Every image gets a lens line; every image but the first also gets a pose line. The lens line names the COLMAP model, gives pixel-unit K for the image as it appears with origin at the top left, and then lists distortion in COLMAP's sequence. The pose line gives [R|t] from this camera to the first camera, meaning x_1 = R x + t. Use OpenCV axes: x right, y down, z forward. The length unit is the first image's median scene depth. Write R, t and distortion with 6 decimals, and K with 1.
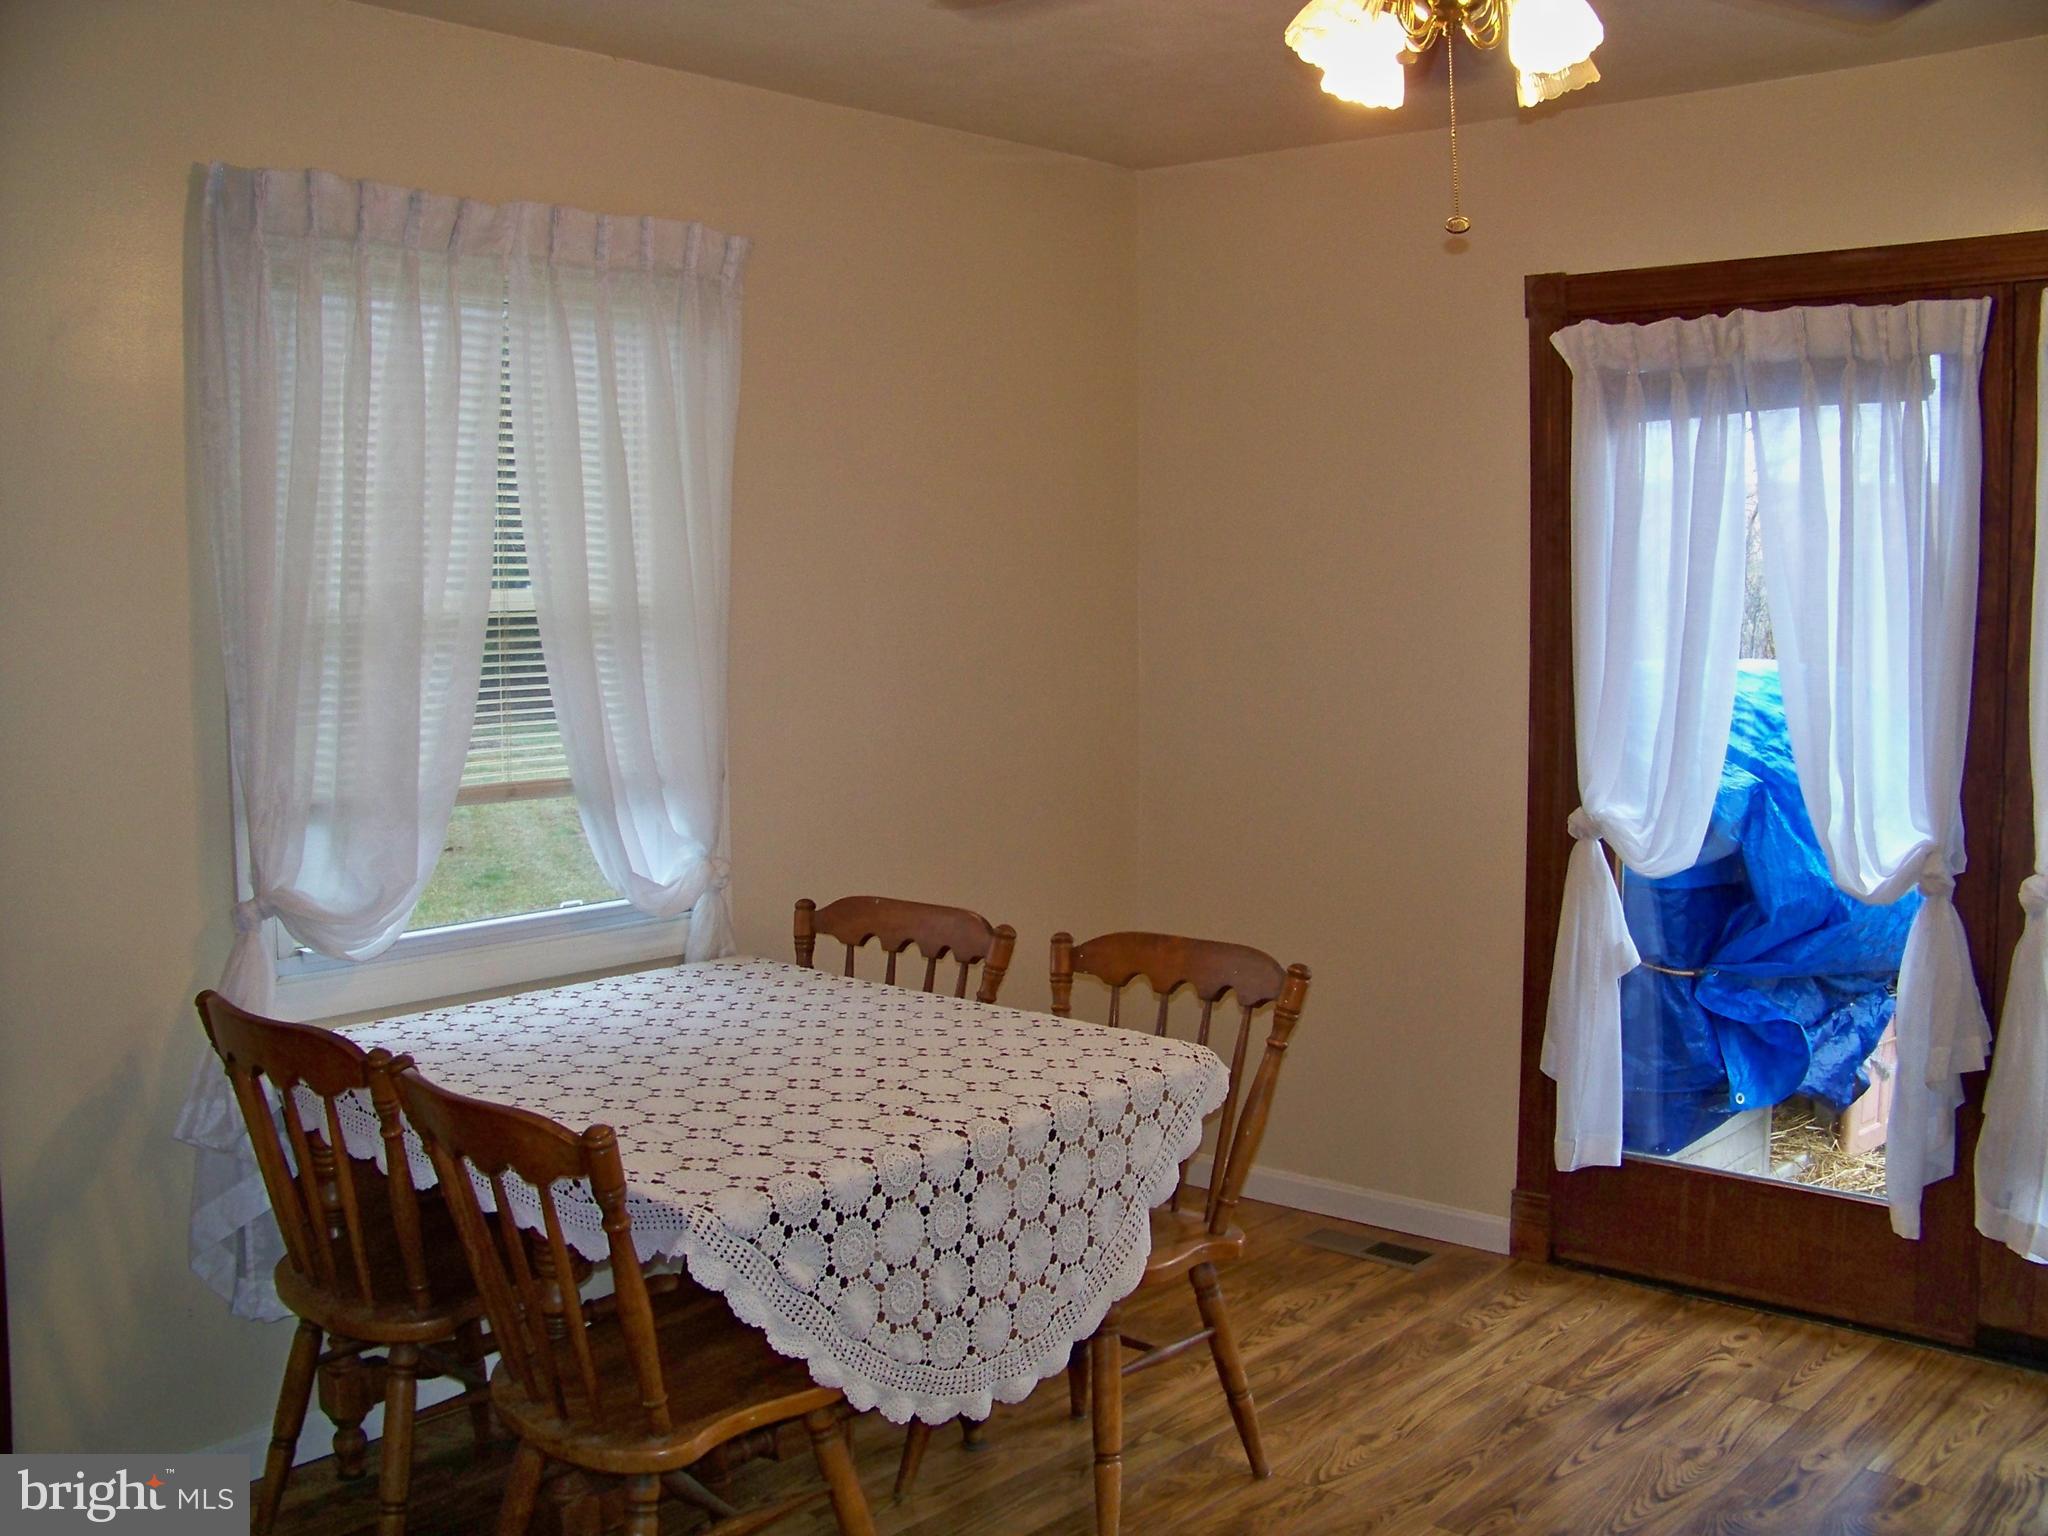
lens RADIAL K [[2011.2, 0, 1039.2], [0, 2011.2, 752.5], [0, 0, 1]] dist [-0.237577, 0.288976]
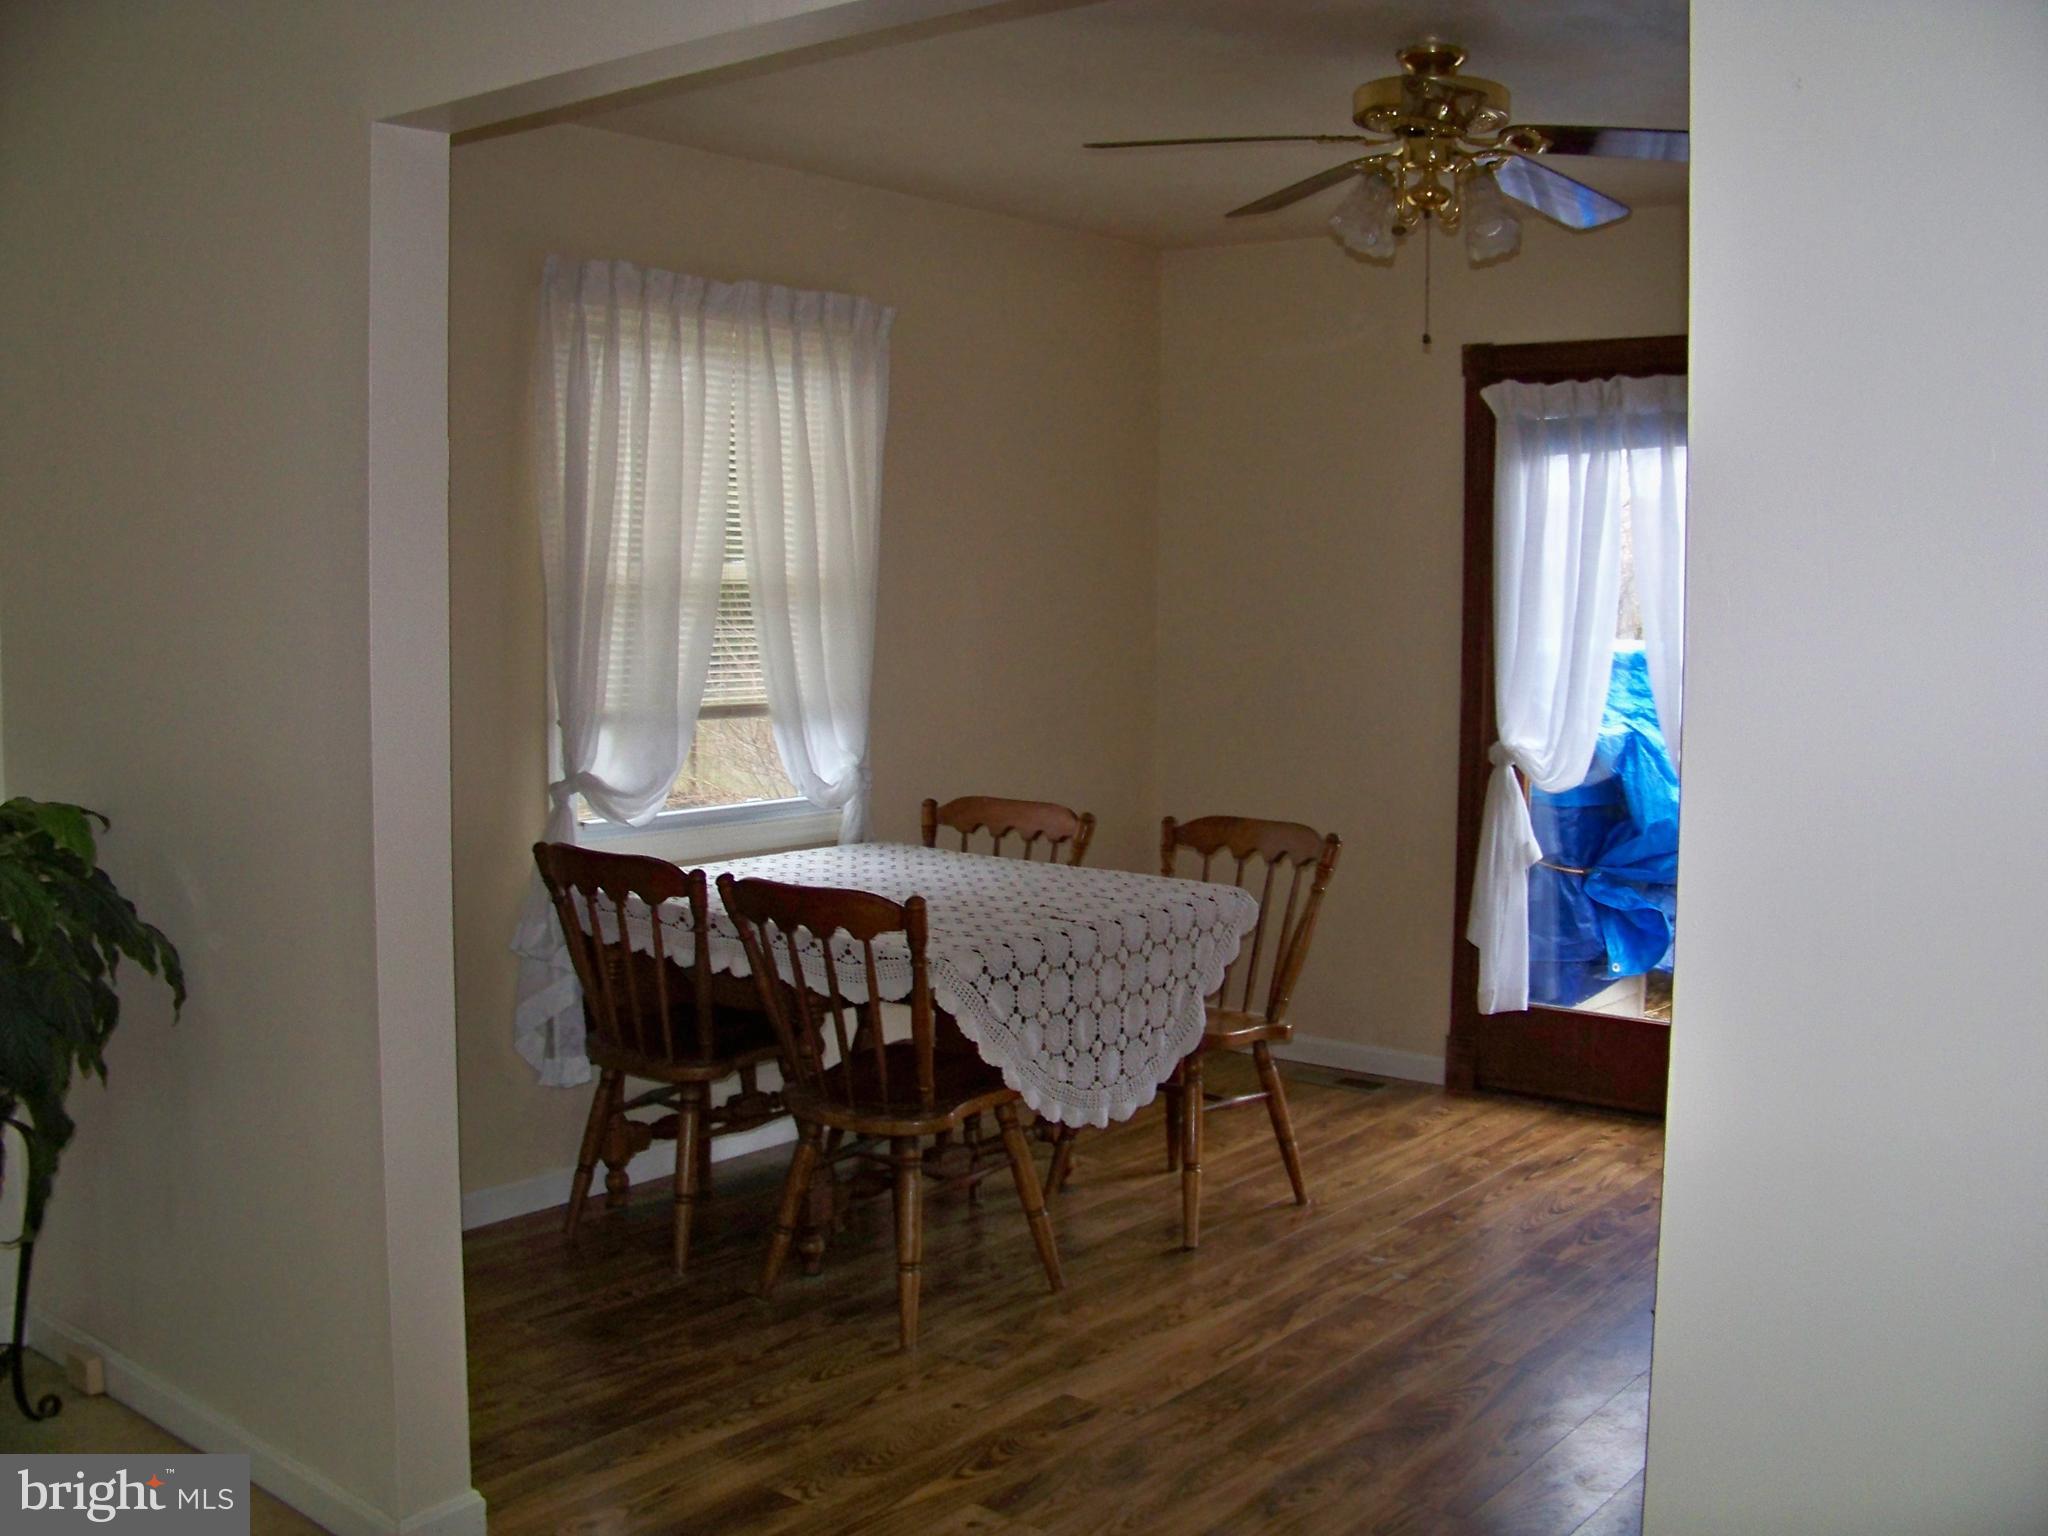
lens RADIAL K [[2011.2, 0, 1039.2], [0, 2011.2, 752.5], [0, 0, 1]] dist [-0.237577, 0.288976]
pose [[0.998877, 0.010618, 0.046169, -0.112048], [-0.010478, 0.999940, -0.003273, 0.048433], [-0.046201, 0.002786, 0.998928, -0.372066]]
